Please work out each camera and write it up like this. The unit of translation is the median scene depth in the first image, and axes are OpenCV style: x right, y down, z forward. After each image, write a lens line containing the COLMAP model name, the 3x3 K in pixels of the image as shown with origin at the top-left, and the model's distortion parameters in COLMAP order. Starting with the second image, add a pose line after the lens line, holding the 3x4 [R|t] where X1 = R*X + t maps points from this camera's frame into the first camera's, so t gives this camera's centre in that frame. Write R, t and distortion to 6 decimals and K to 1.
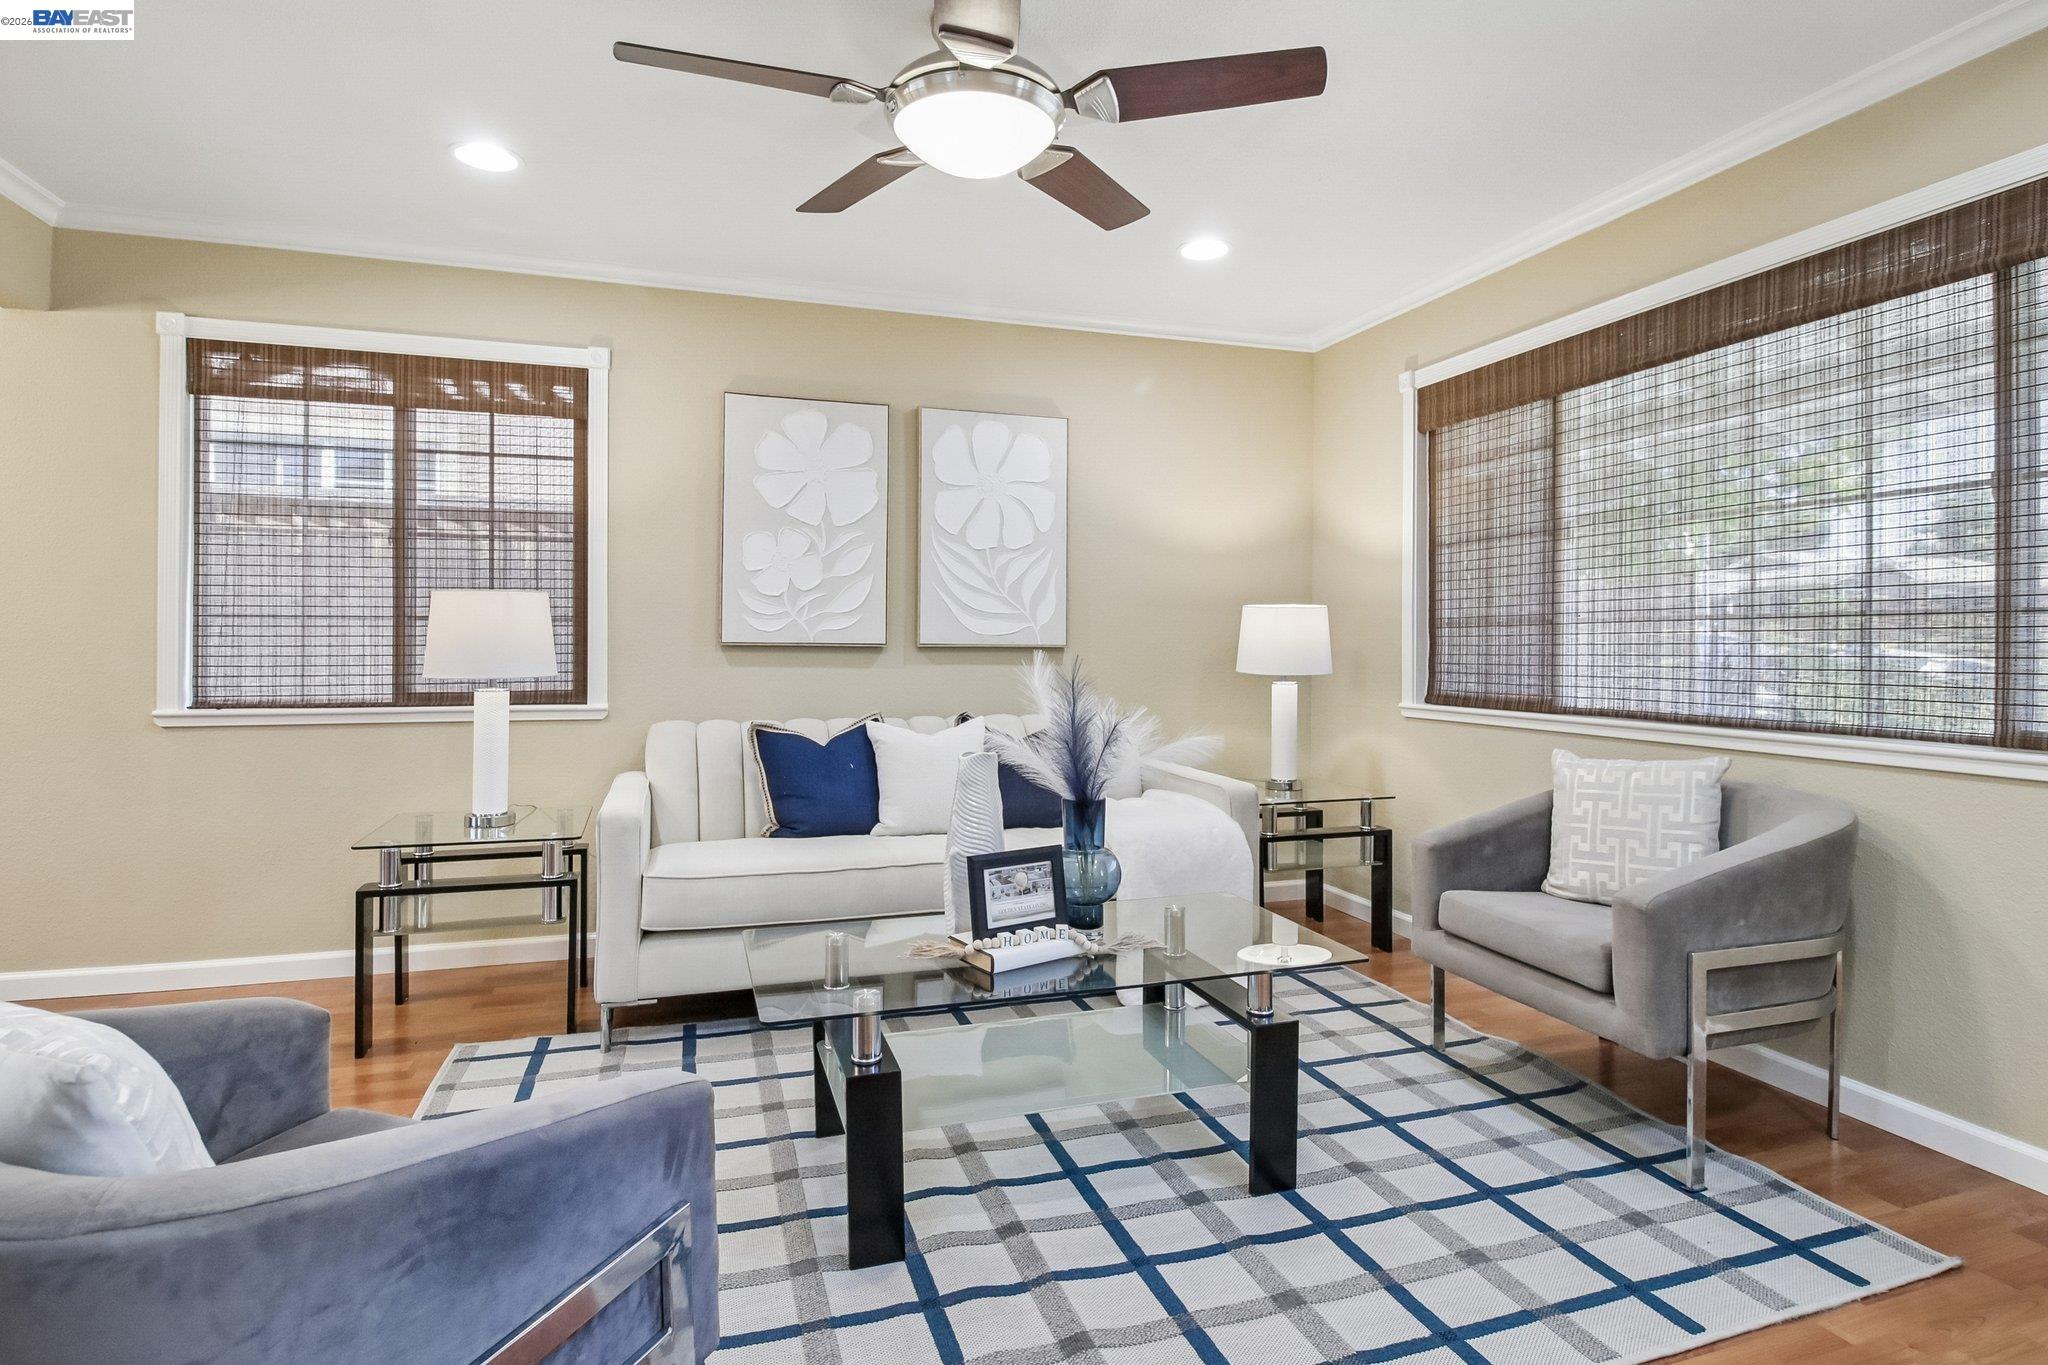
lens RADIAL K [[1052.4, 0, 1016.3], [0, 1052.4, 645.6], [0, 0, 1]] dist [0.001461, -0.013958]
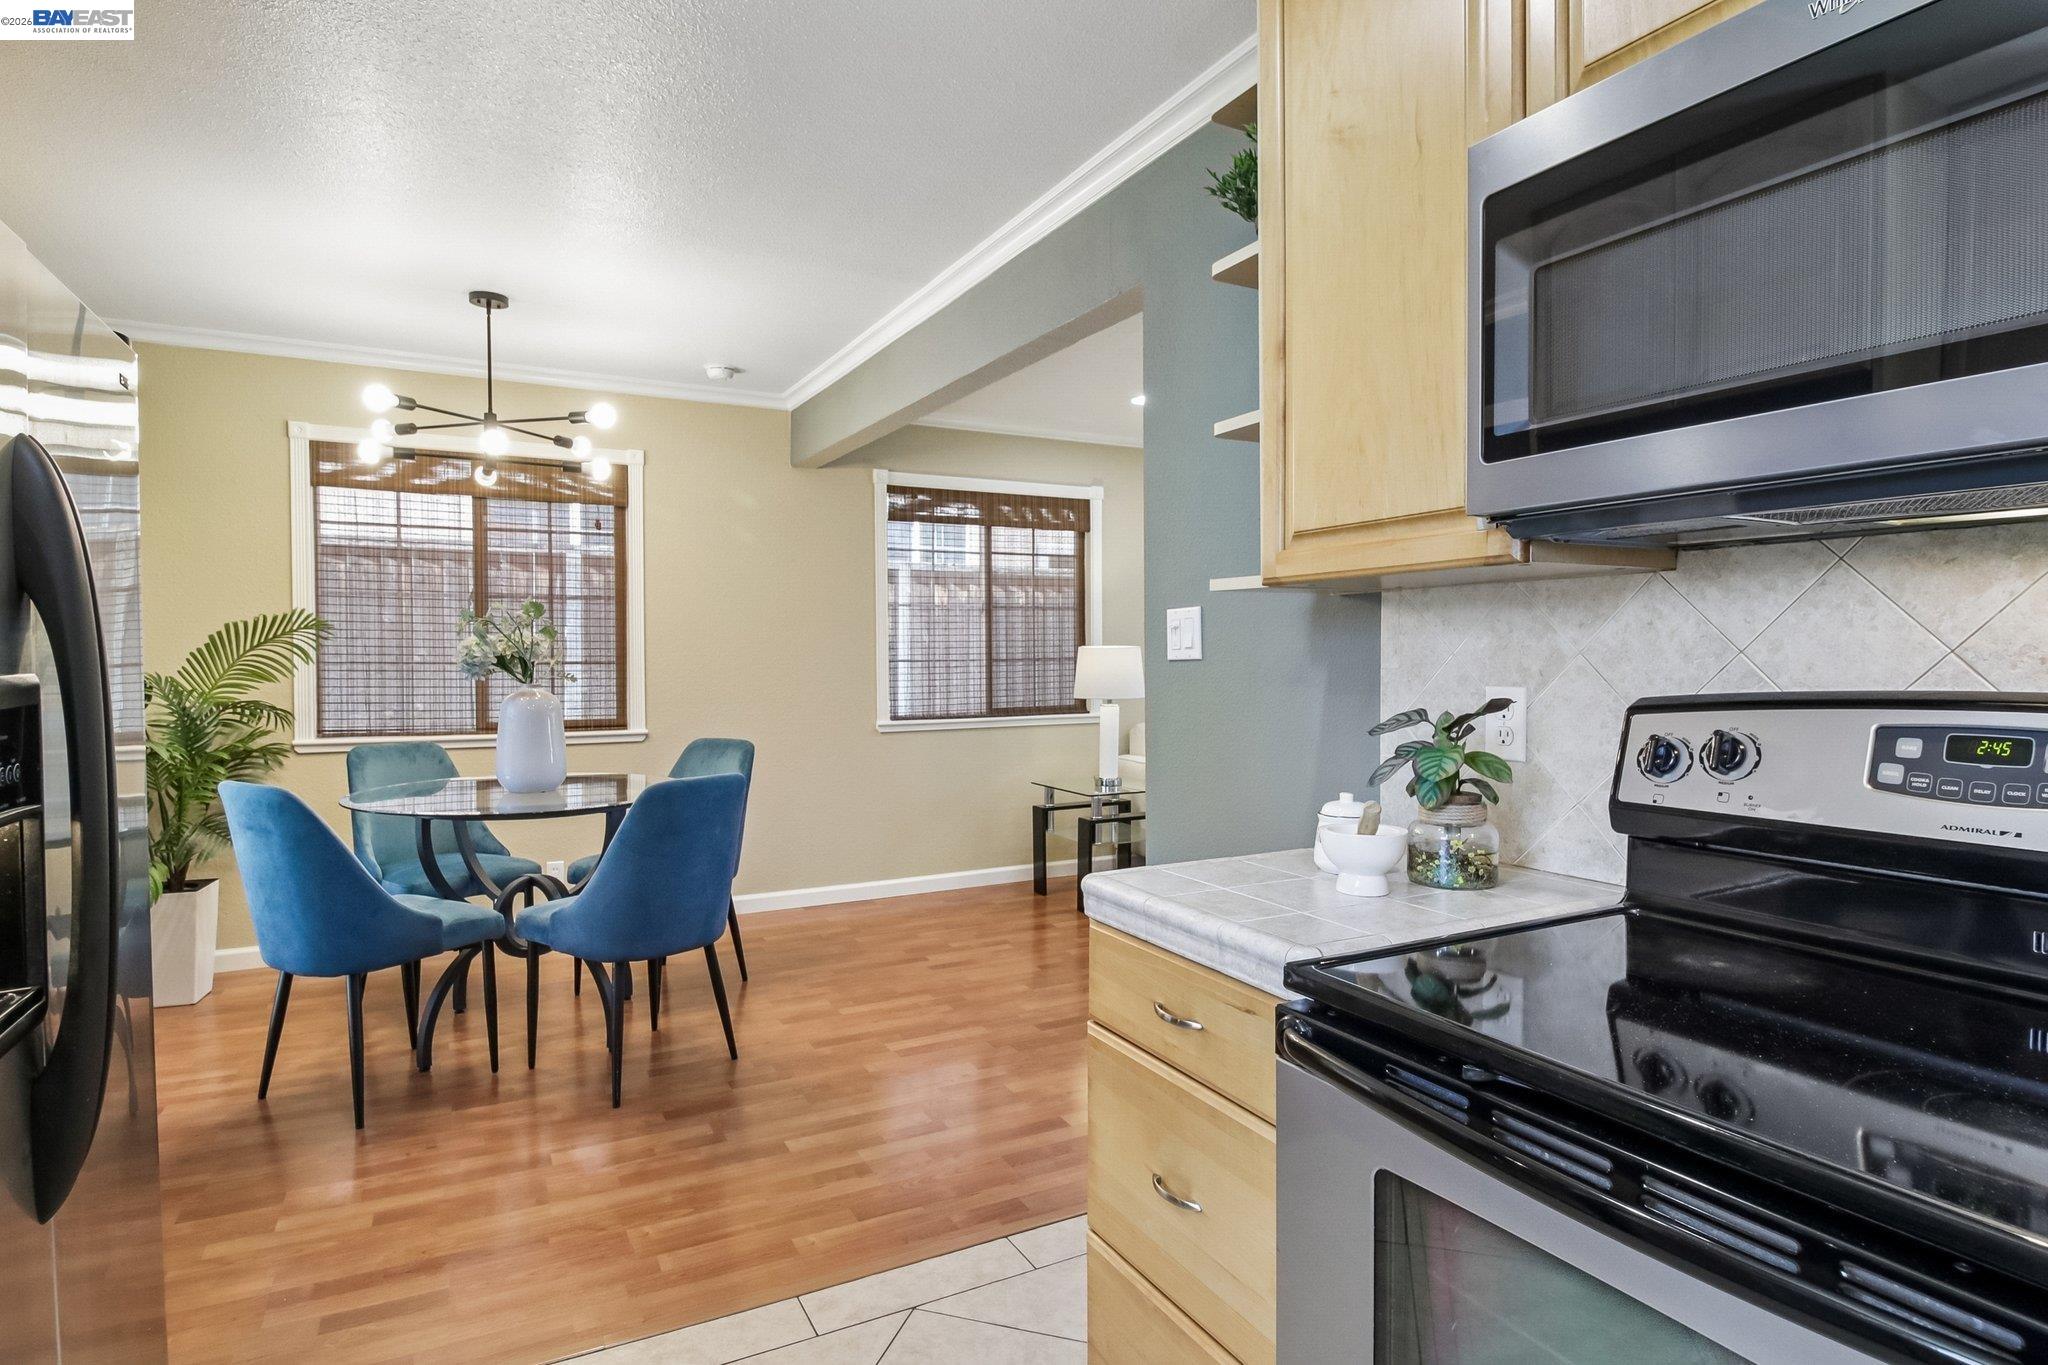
lens RADIAL K [[1065.2, 0, 1024.0], [0, 1065.2, 682.5], [0, 0, 1]] dist [0.004662, -0.012424]
pose [[0.984193, -0.016741, 0.176305, -0.800048], [0.012488, 0.999604, 0.025209, -0.032277], [-0.176657, -0.022609, 0.984013, -0.561091]]
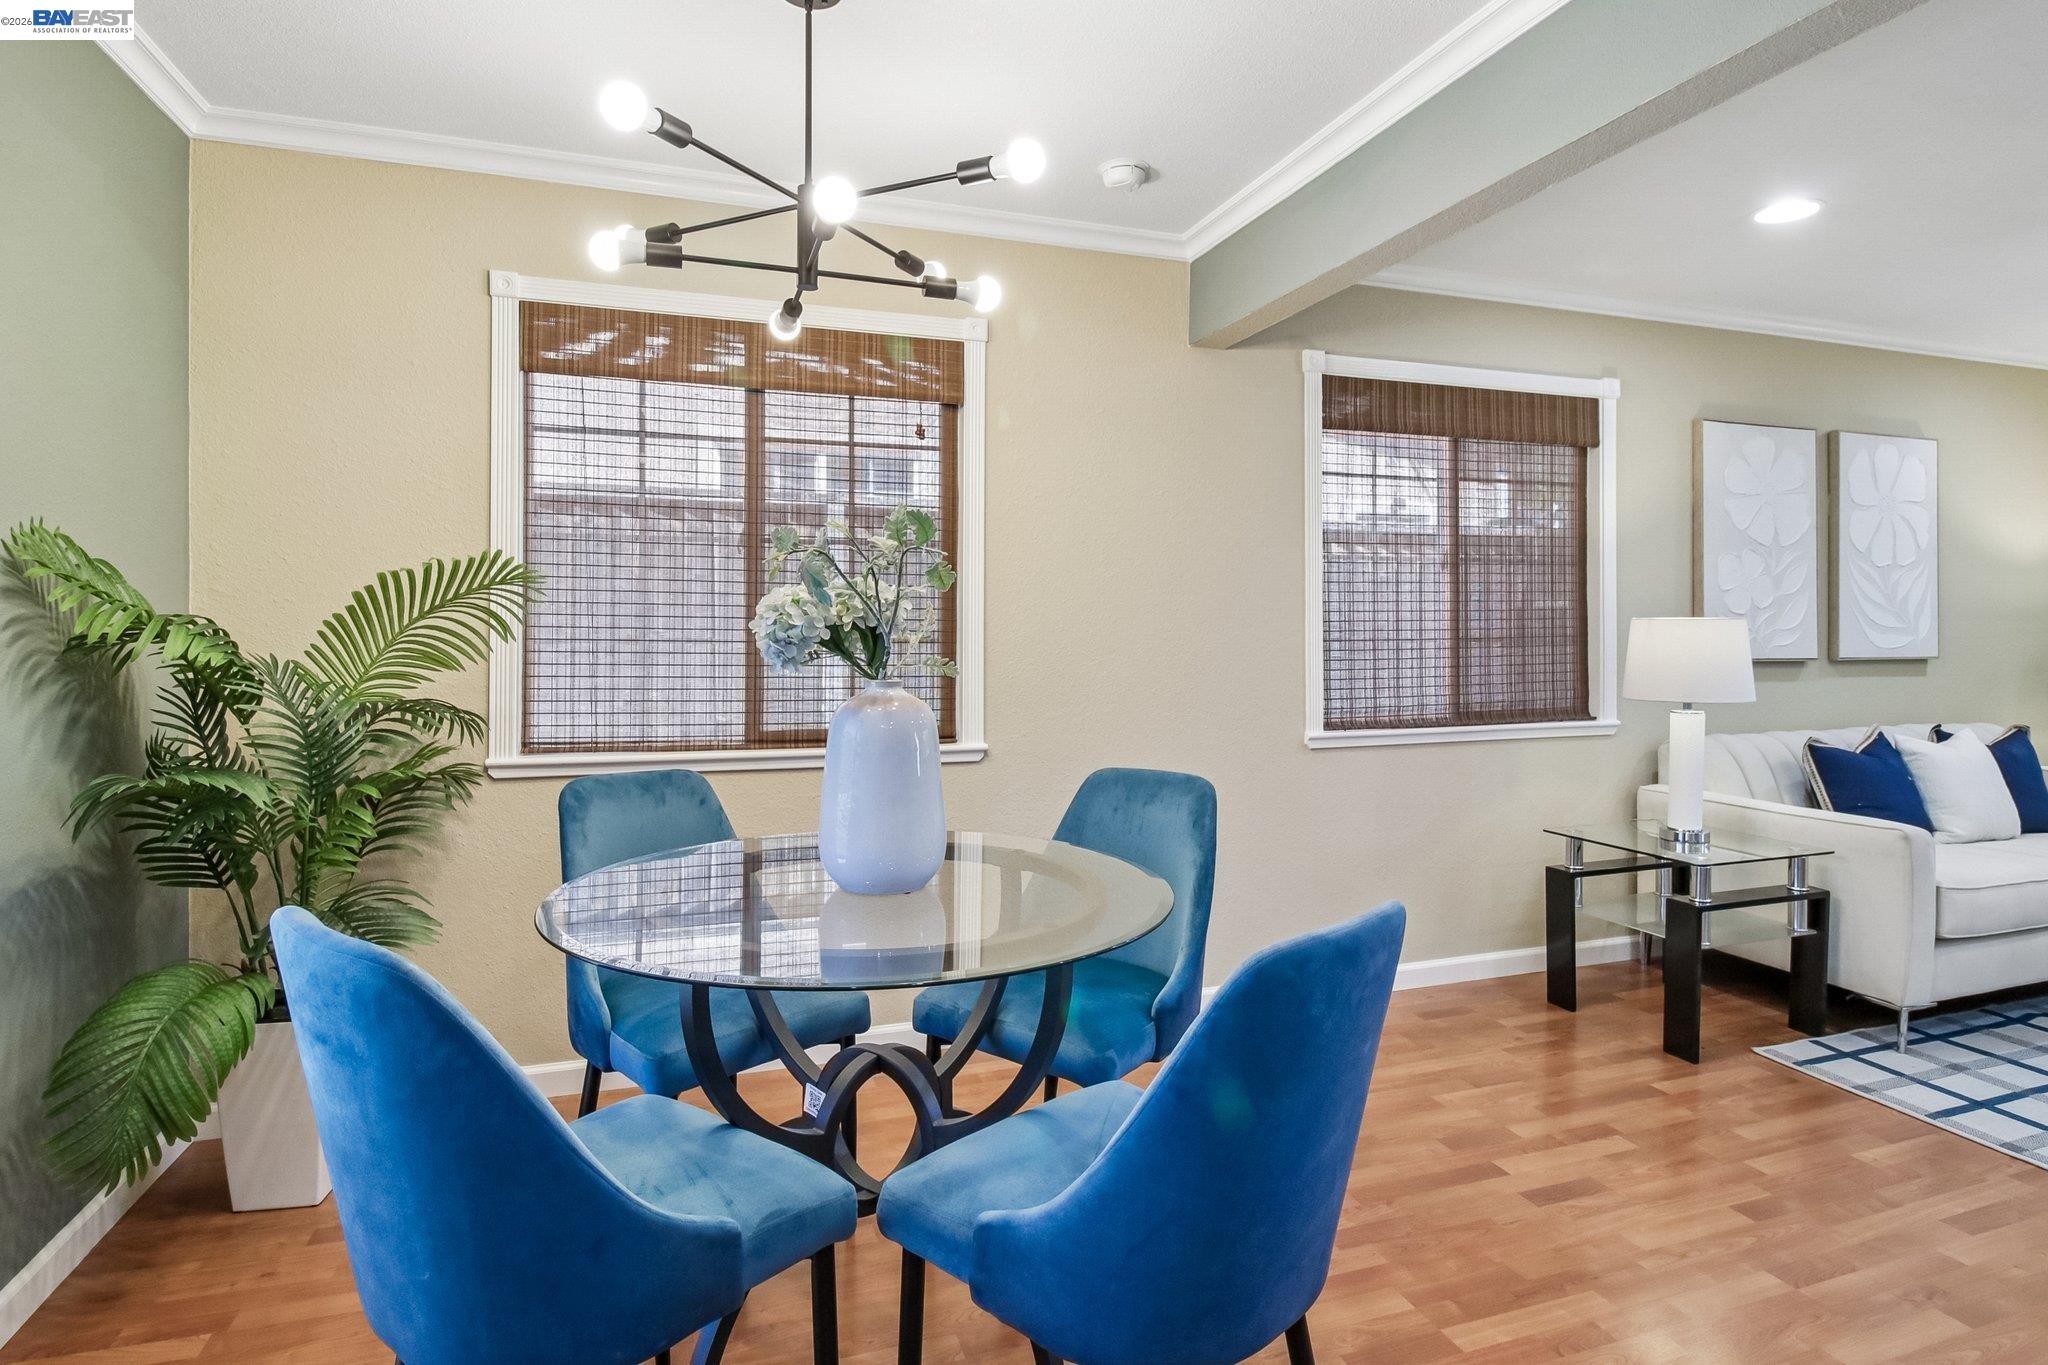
lens RADIAL K [[1061.1, 0, 1027.3], [0, 1061.1, 631.8], [0, 0, 1]] dist [0.003296, -0.014102]
pose [[0.999901, -0.009398, 0.010478, -1.001398], [0.009466, 0.999935, -0.006380, -0.031222], [-0.010417, 0.006479, 0.999925, -0.045477]]
